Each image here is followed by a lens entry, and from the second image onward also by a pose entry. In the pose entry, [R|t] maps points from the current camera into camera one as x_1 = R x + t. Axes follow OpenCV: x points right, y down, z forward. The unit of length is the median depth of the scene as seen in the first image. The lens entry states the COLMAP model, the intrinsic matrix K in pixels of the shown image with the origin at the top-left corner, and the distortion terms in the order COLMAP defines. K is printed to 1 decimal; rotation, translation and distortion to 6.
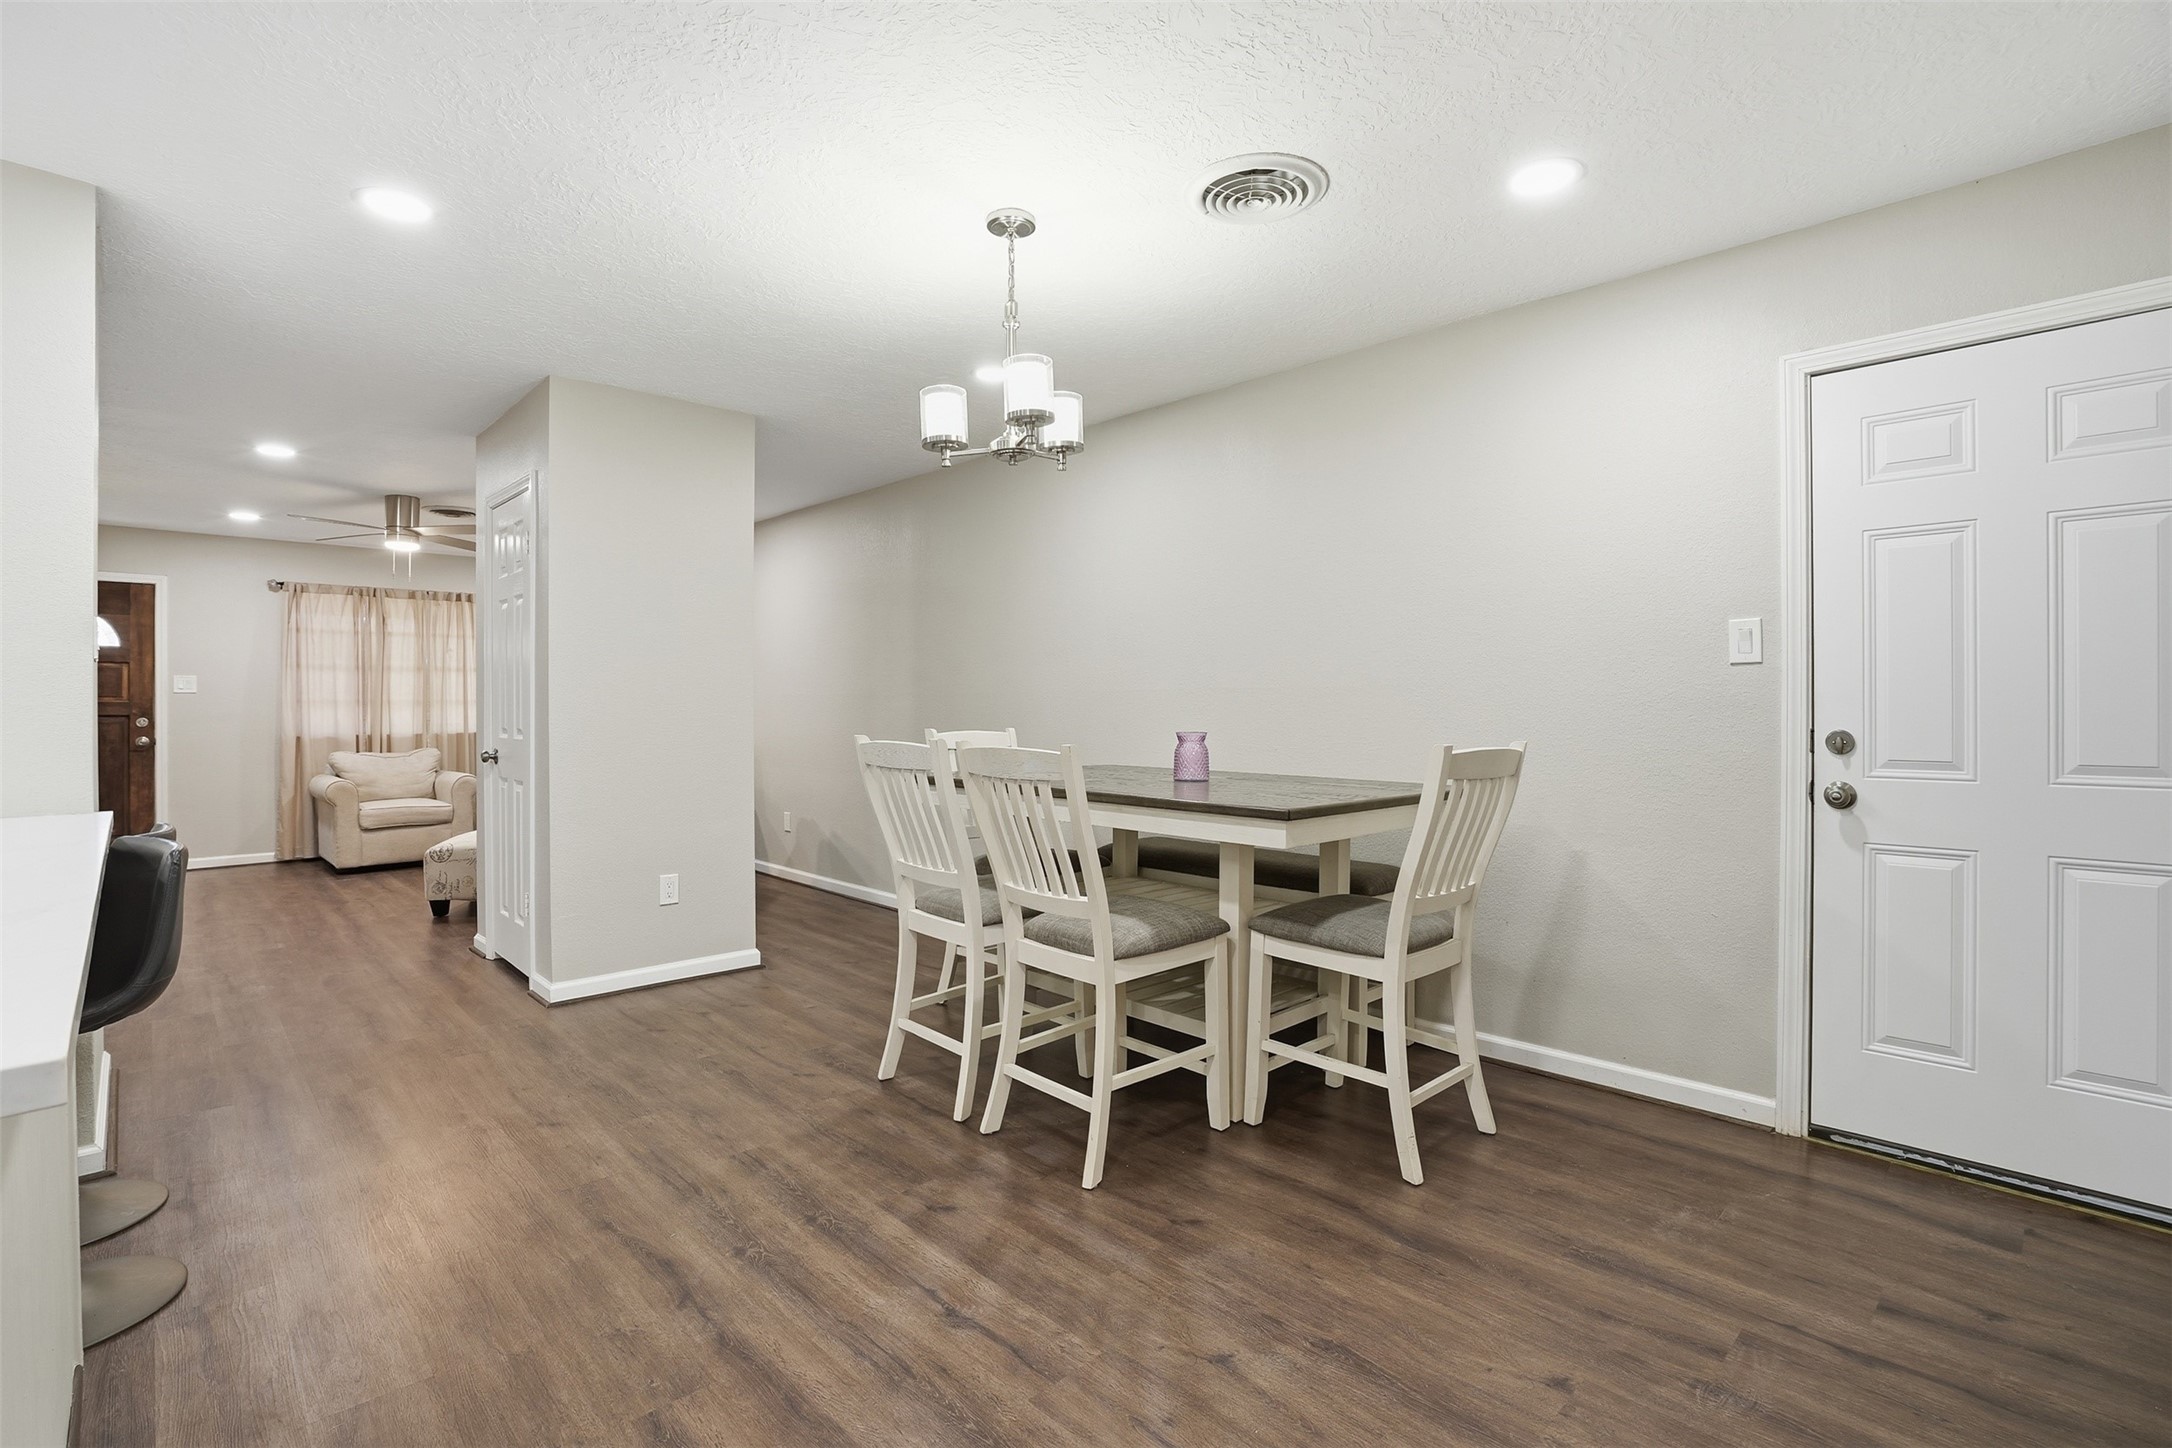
lens RADIAL K [[1002.4, 0, 1086.0], [0, 1002.4, 724.0], [0, 0, 1]] dist [-0.037879, 0.000070]
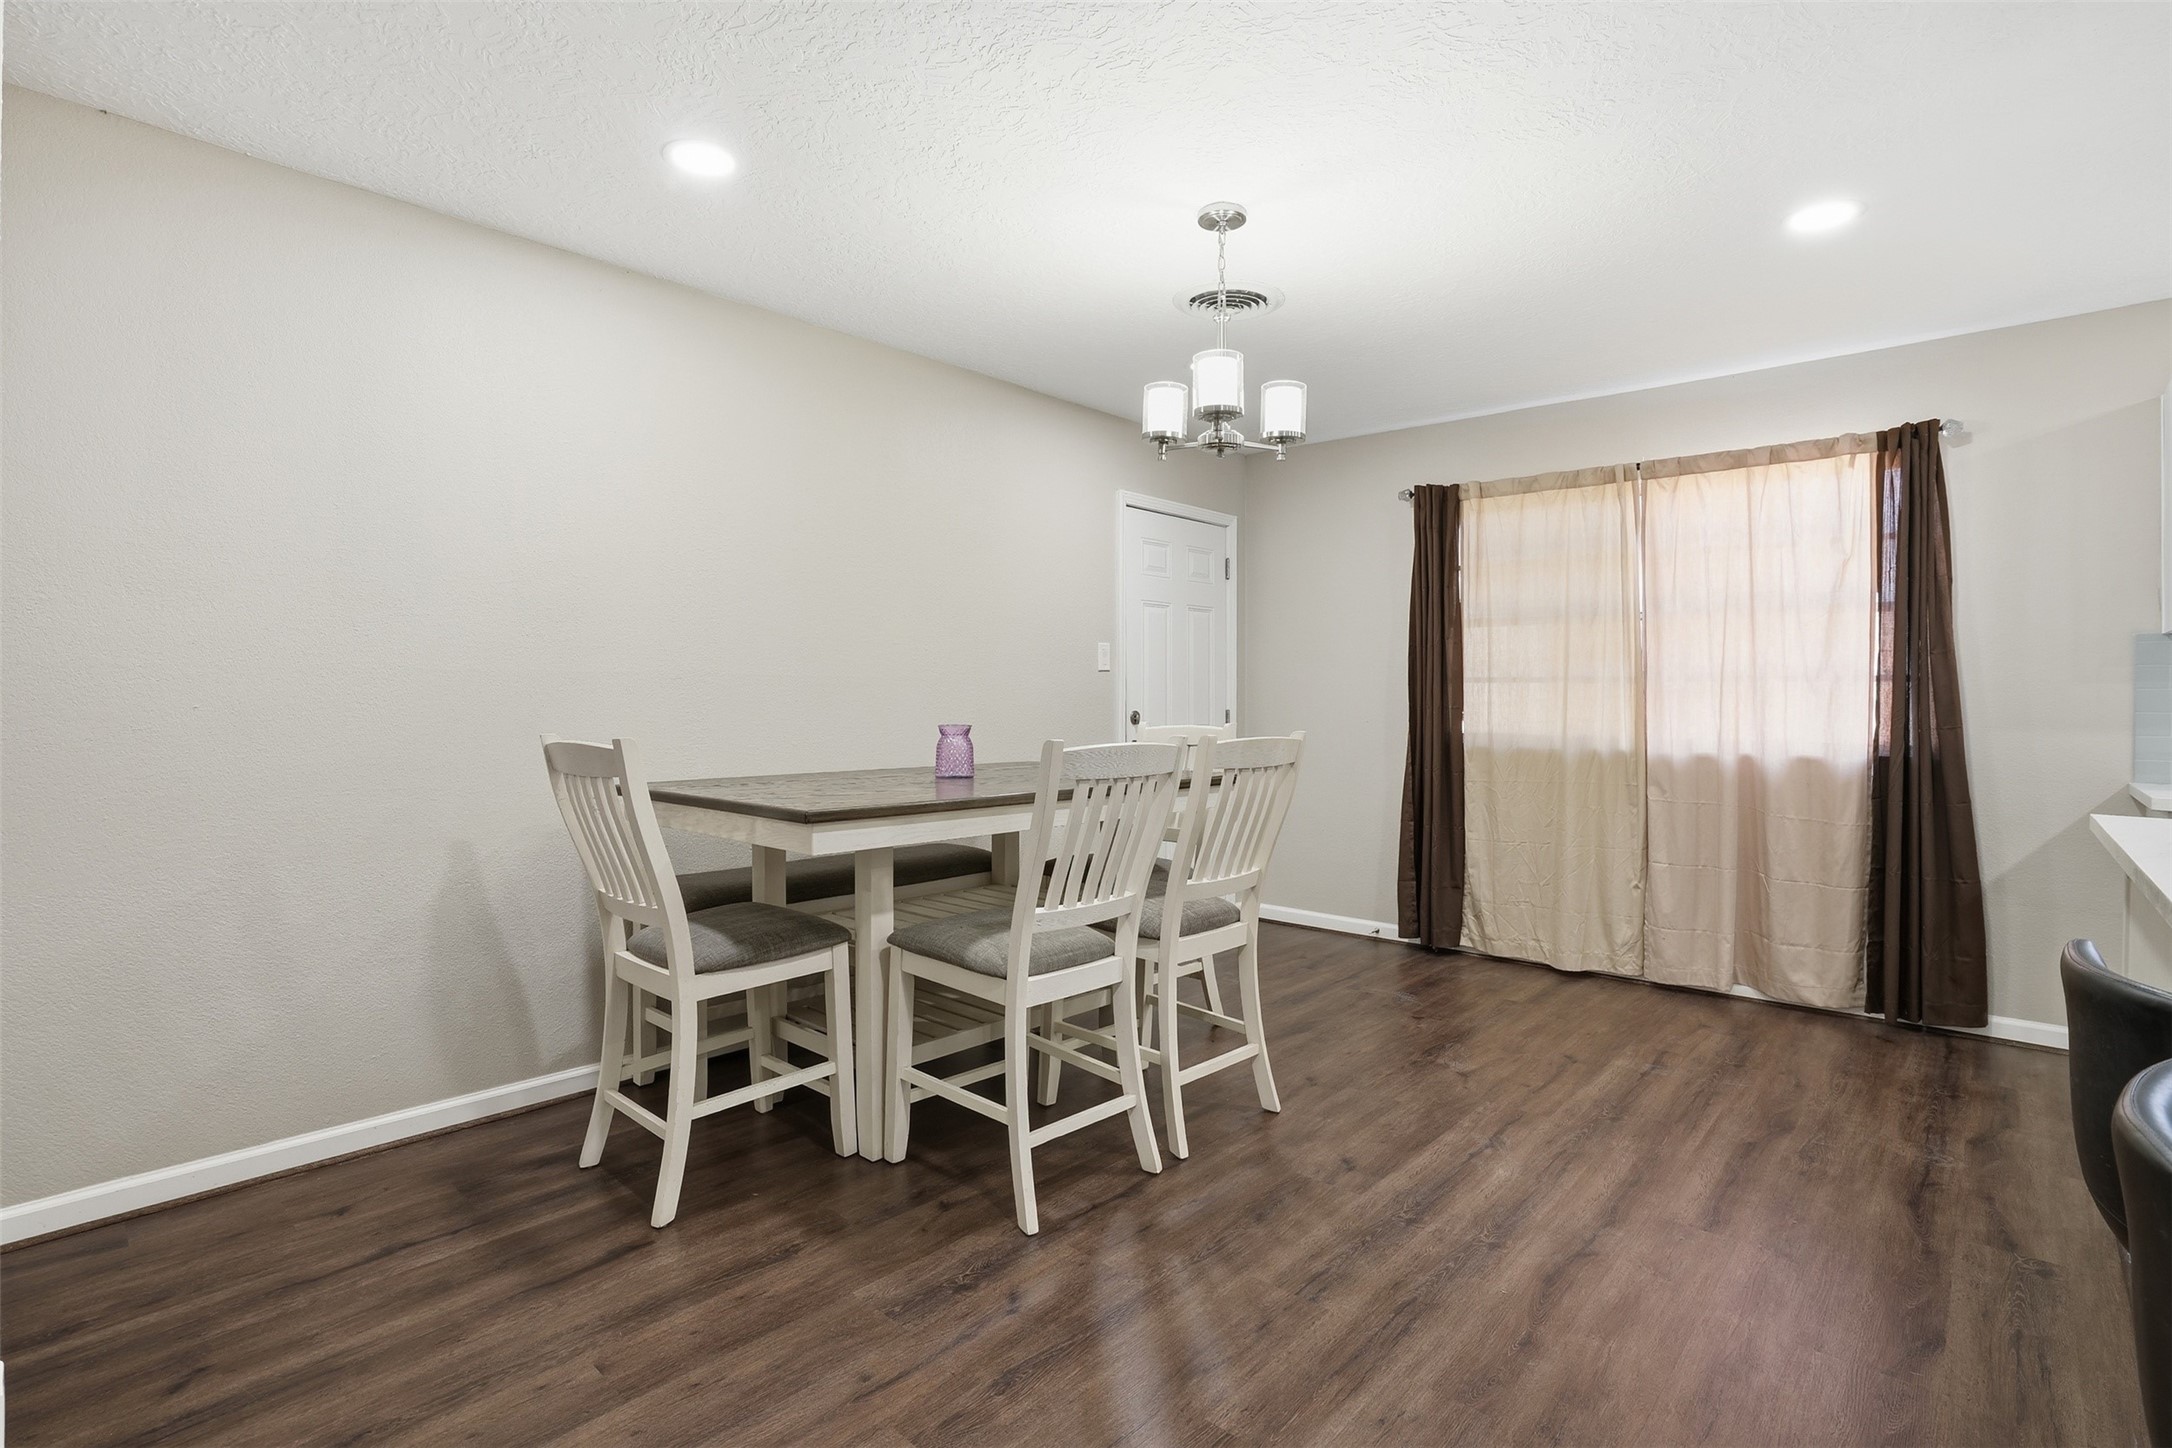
lens RADIAL K [[1019.1, 0, 1086.0], [0, 1019.1, 724.0], [0, 0, 1]] dist [-0.055950, 0.000158]
pose [[-0.053701, -0.025561, 0.998230, -0.420256], [0.013223, 0.999566, 0.026306, -0.007852], [-0.998470, 0.014612, -0.053340, 0.465131]]
